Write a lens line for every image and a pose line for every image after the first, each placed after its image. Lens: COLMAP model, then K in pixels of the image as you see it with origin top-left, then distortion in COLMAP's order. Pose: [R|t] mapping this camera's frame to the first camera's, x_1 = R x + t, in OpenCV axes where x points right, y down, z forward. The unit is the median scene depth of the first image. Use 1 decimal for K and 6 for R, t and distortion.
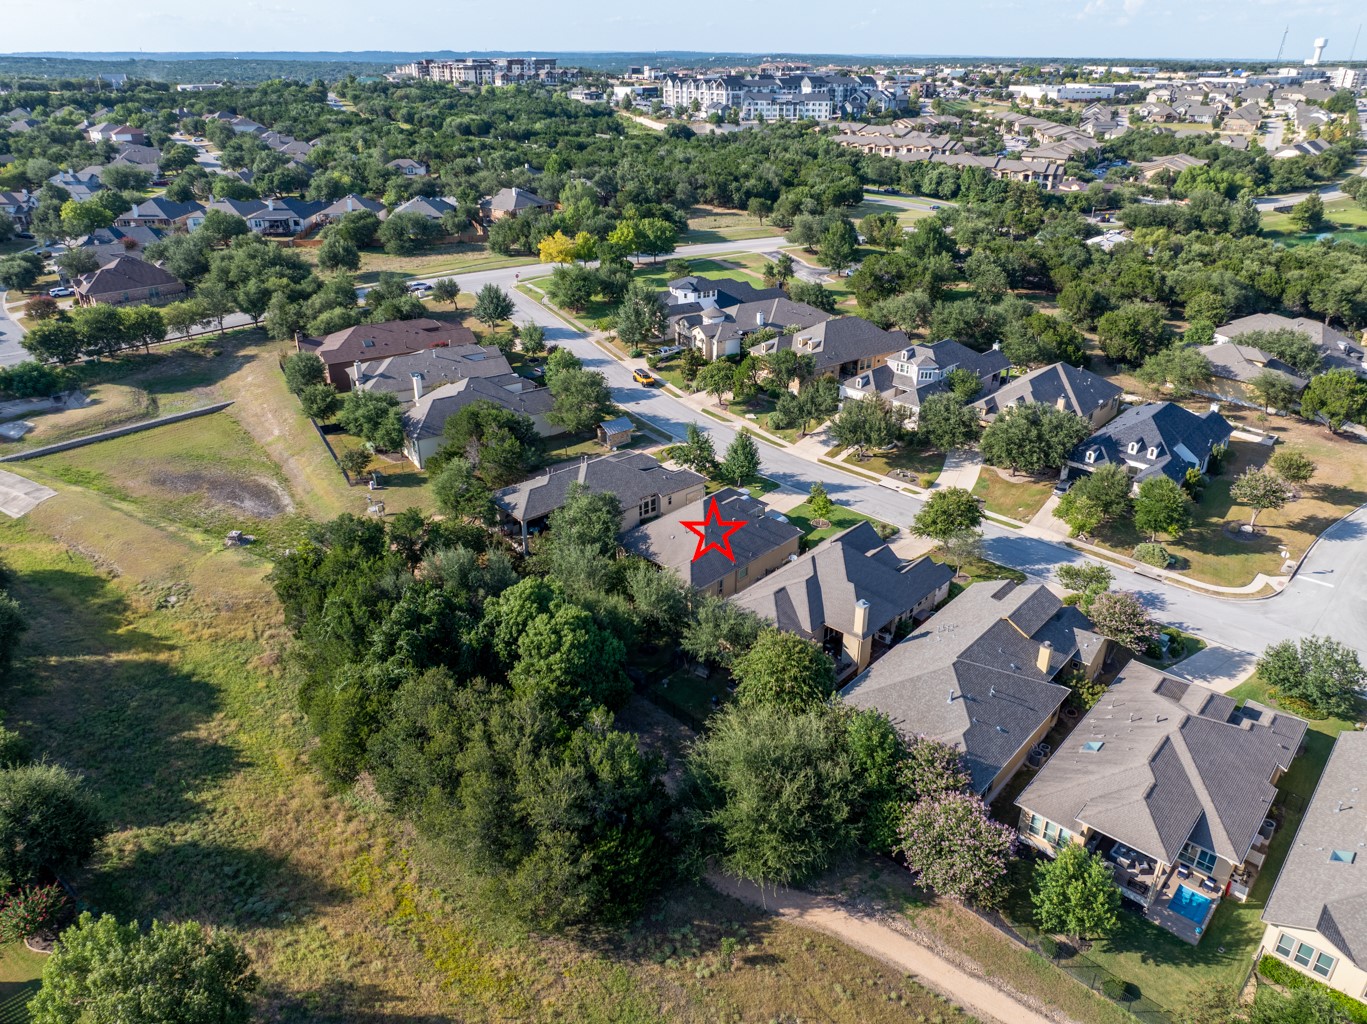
lens RADIAL K [[958.6, 0, 683.5], [0, 958.6, 512.0], [0, 0, 1]] dist [-0.065878, 0.039633]
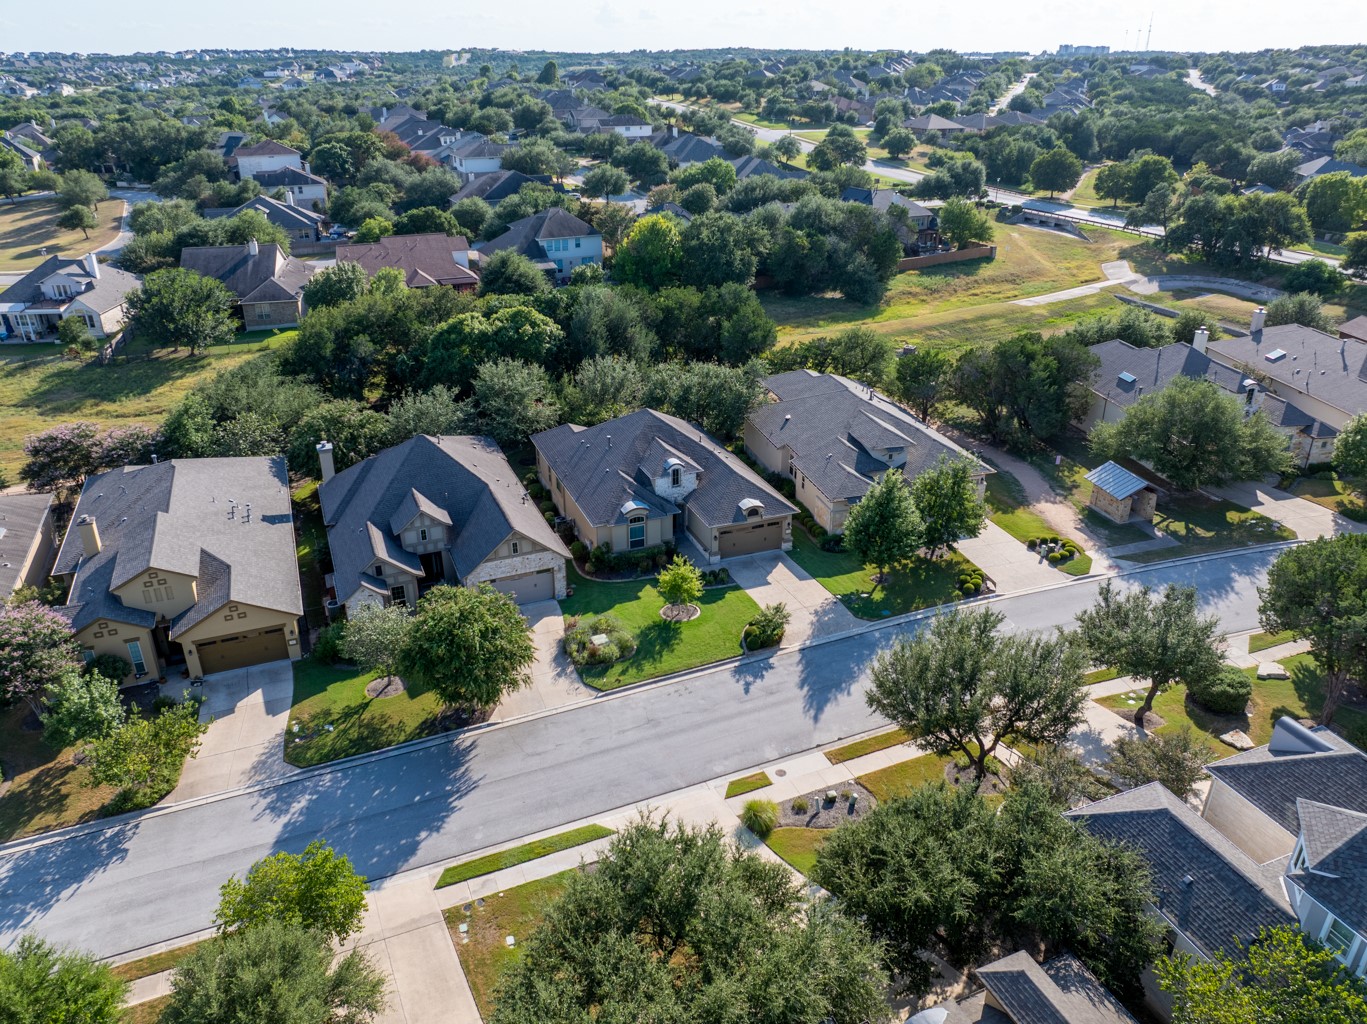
lens RADIAL K [[958.6, 0, 683.5], [0, 958.6, 512.0], [0, 0, 1]] dist [-0.065878, 0.039633]
pose [[-0.417517, 0.395306, -0.818177, 0.441085], [-0.400782, 0.727984, 0.556249, -0.256676], [0.815508, 0.560154, -0.145515, 0.832995]]
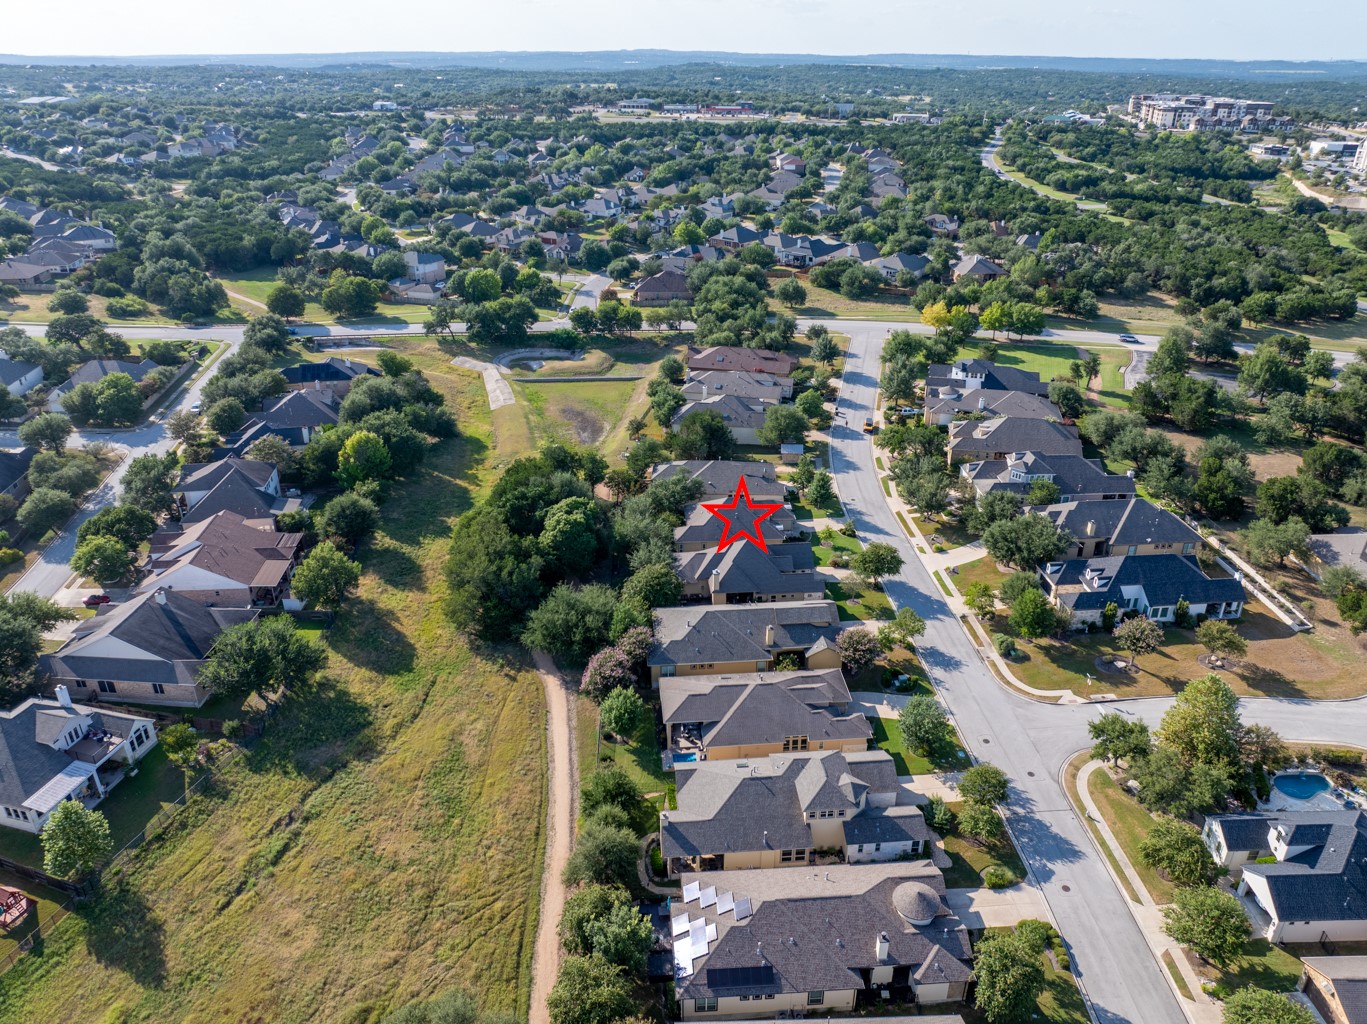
lens RADIAL K [[958.6, 0, 683.5], [0, 958.6, 512.0], [0, 0, 1]] dist [-0.065878, 0.039633]
pose [[0.725676, 0.294765, -0.621698, 0.693350], [-0.295928, 0.949450, 0.104741, -0.095386], [0.621145, 0.107970, 0.776223, -0.202249]]
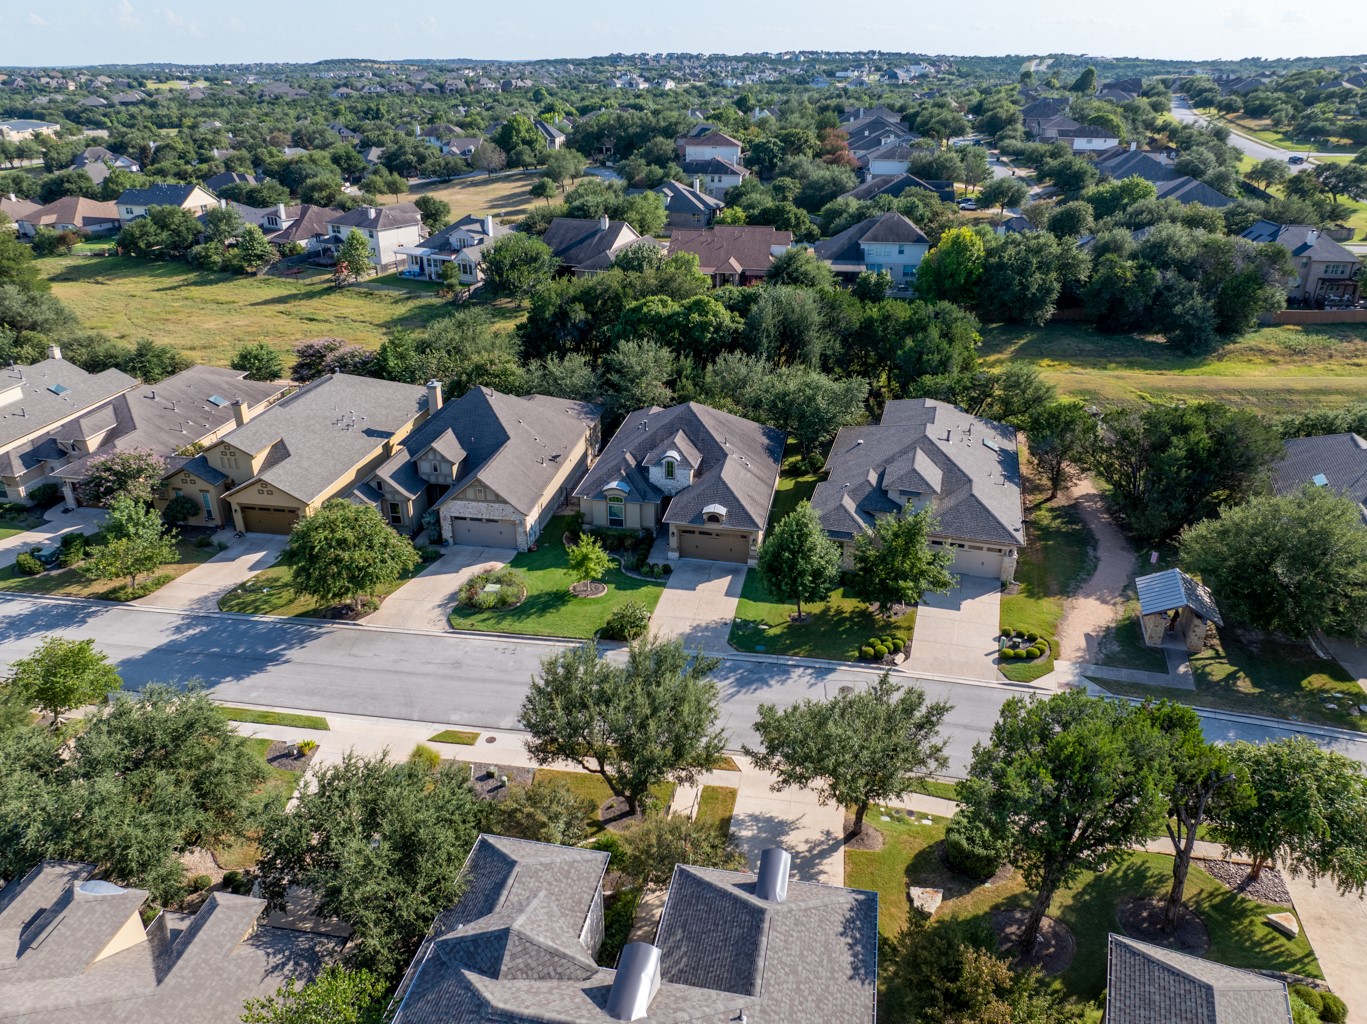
lens RADIAL K [[958.6, 0, 683.5], [0, 958.6, 512.0], [0, 0, 1]] dist [-0.065878, 0.039633]
pose [[-0.838243, 0.237479, -0.490869, 0.284462], [-0.237413, 0.651450, 0.720589, -0.338759], [0.490901, 0.720567, -0.489692, 1.005672]]
